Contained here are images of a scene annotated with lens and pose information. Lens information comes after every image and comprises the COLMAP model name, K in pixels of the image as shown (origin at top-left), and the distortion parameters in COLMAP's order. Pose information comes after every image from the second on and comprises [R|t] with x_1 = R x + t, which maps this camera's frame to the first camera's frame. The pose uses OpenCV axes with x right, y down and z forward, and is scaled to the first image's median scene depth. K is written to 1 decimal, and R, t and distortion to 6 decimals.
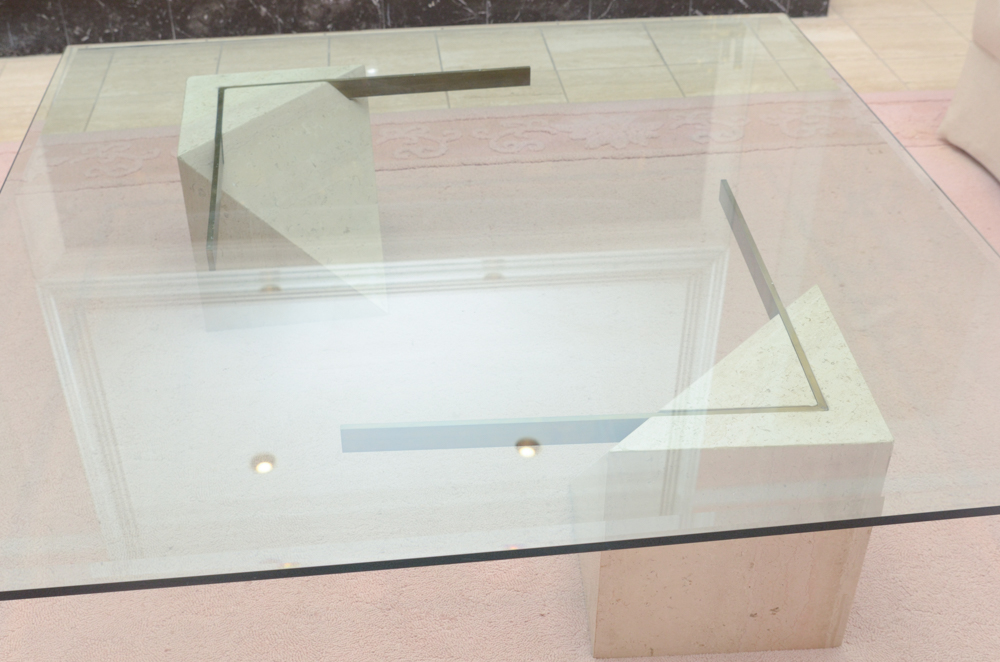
lens RADIAL K [[1213.3, 0, 488.2], [0, 1213.3, 332.8], [0, 0, 1]] dist [-0.074707, 0.055508]
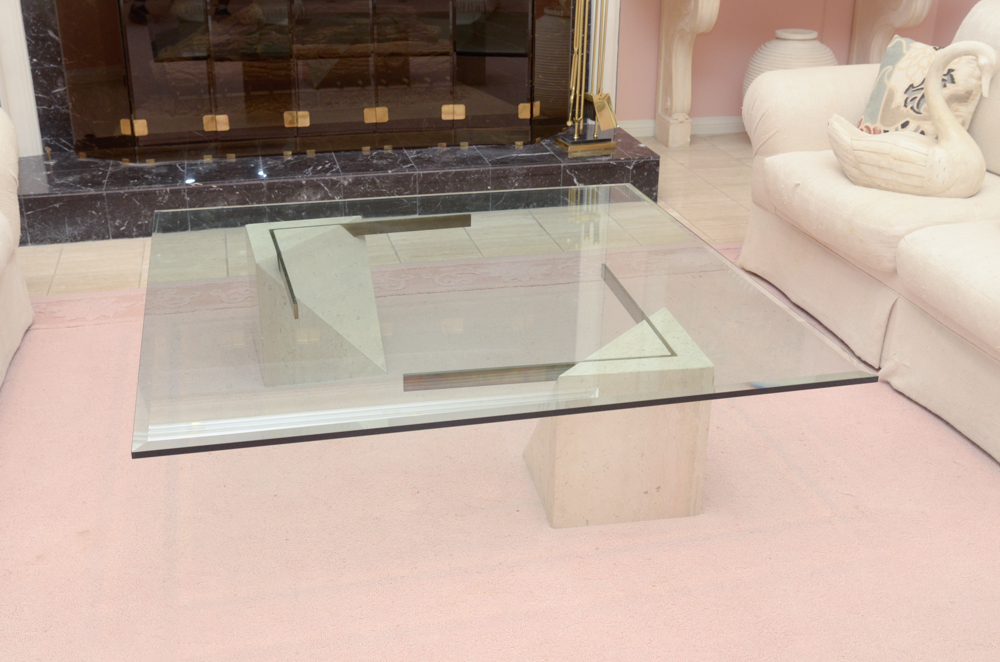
lens RADIAL K [[1142.2, 0, 500.0], [0, 1142.2, 331.0], [0, 0, 1]] dist [-0.067680, -0.027215]
pose [[0.991077, -0.037171, 0.128005, -0.099193], [0.062946, 0.977018, -0.203650, 0.184858], [-0.117494, 0.209891, 0.970640, -0.316165]]
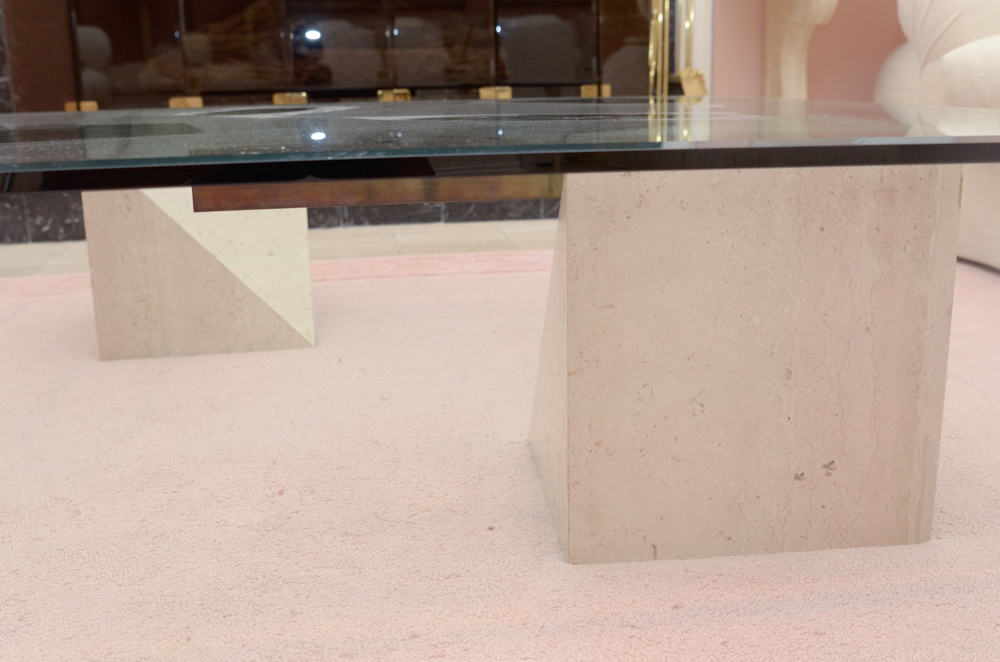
lens RADIAL K [[1078.4, 0, 485.1], [0, 1078.4, 333.2], [0, 0, 1]] dist [-0.140458, 0.198200]
pose [[0.999510, -0.025225, 0.018516, 0.019811], [0.030271, 0.929366, -0.367917, 0.213092], [-0.007927, 0.368298, 0.929674, 0.236771]]
